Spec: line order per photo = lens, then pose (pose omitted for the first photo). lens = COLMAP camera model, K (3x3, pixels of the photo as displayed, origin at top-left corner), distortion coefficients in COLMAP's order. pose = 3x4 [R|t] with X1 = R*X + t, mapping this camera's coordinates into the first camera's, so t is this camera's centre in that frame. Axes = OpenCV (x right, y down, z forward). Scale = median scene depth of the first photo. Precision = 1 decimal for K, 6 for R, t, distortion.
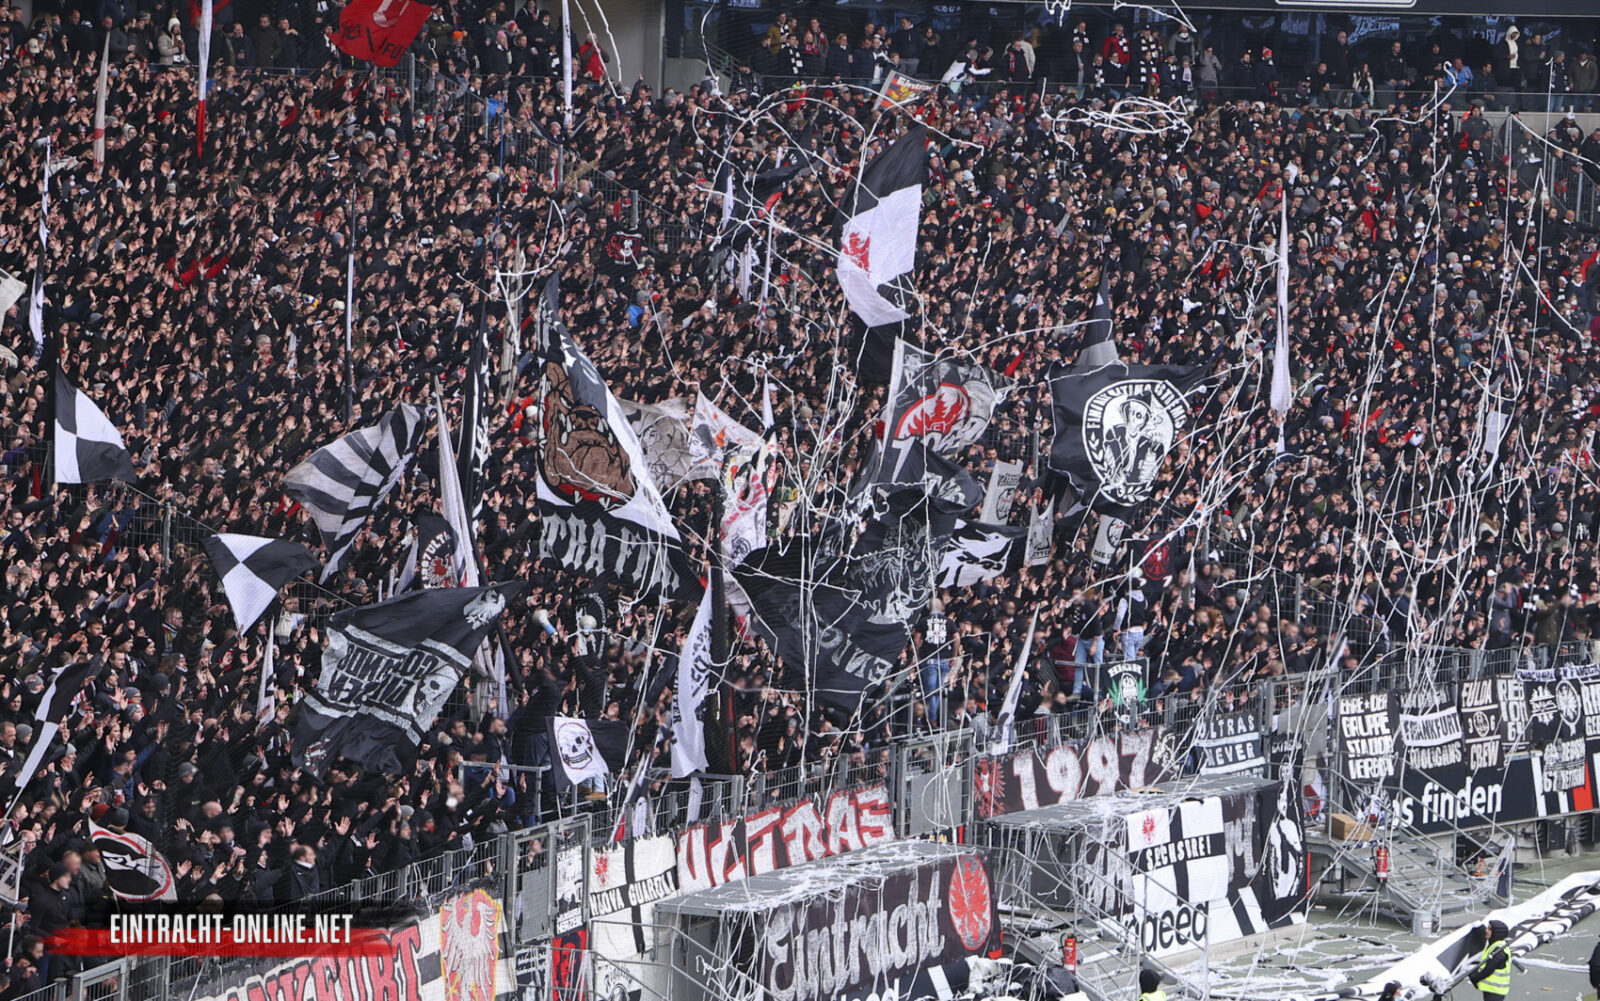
lens RADIAL K [[5897.0, 0, 794.9], [0, 5897.0, 497.0], [0, 0, 1]] dist [0.864509, 1.703345]
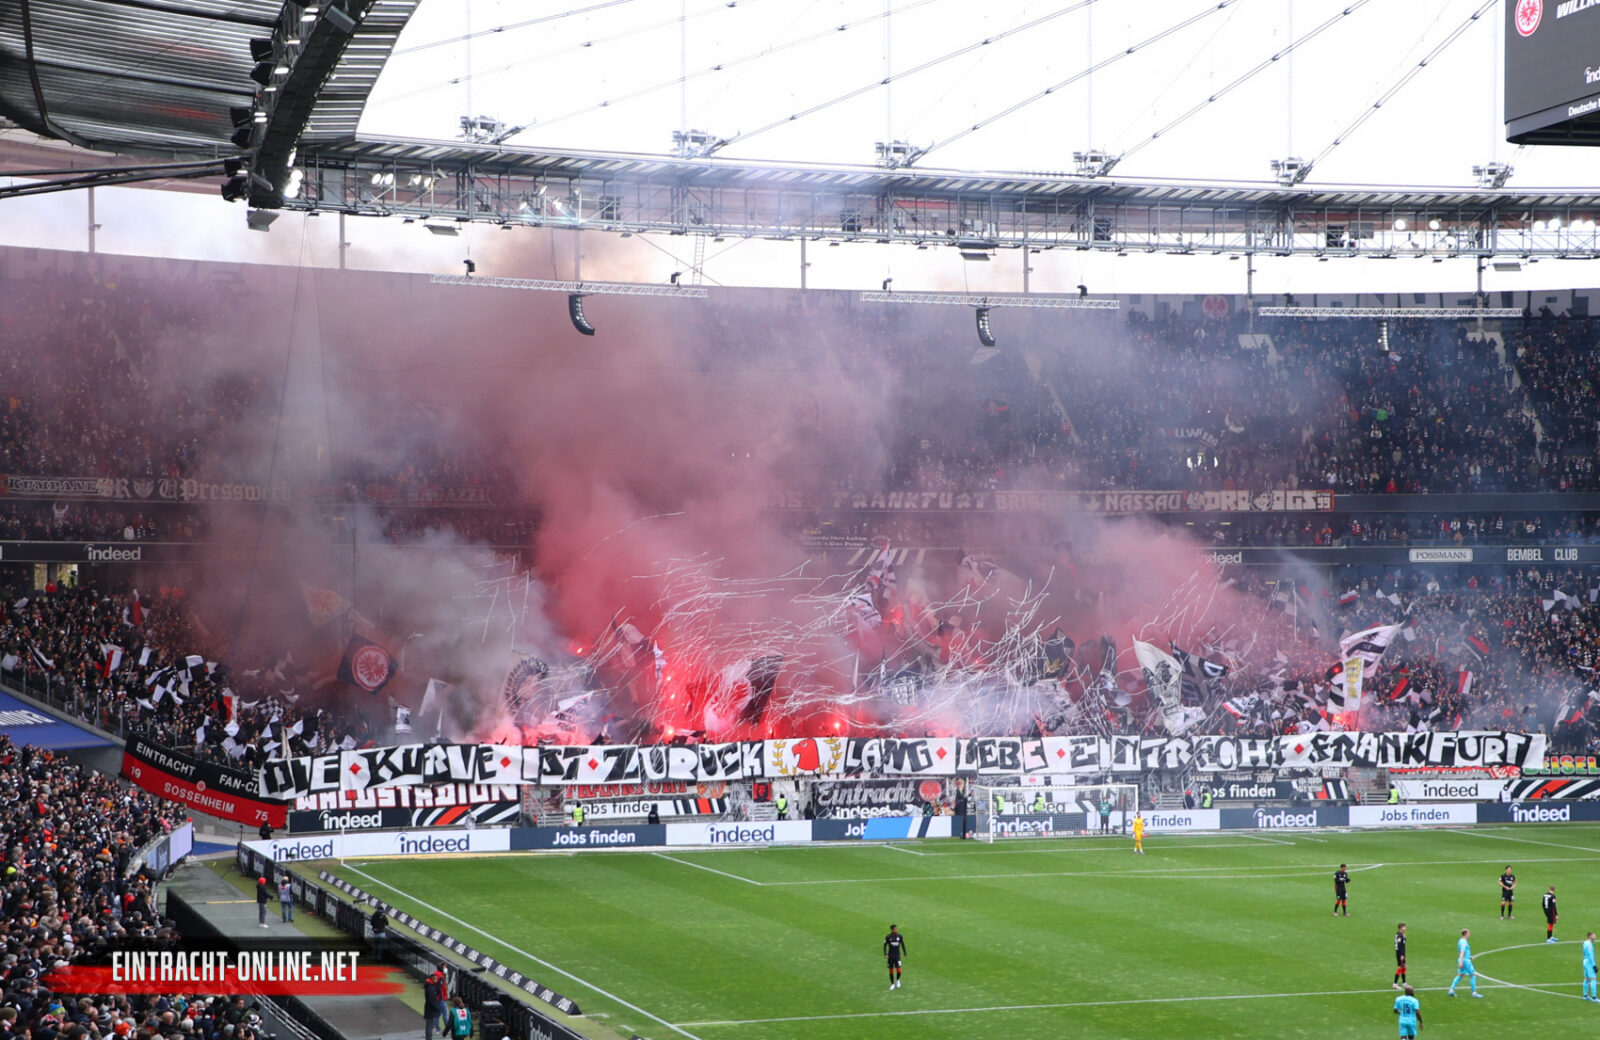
lens RADIAL K [[2857.6, 0, 797.8], [0, 2857.6, 554.8], [0, 0, 1]] dist [0.165526, 0.552897]
pose [[0.711903, -0.054710, -0.700143, 1.209759], [-0.022983, 0.994612, -0.101088, 0.098737], [0.701901, 0.088056, 0.706810, -0.391286]]
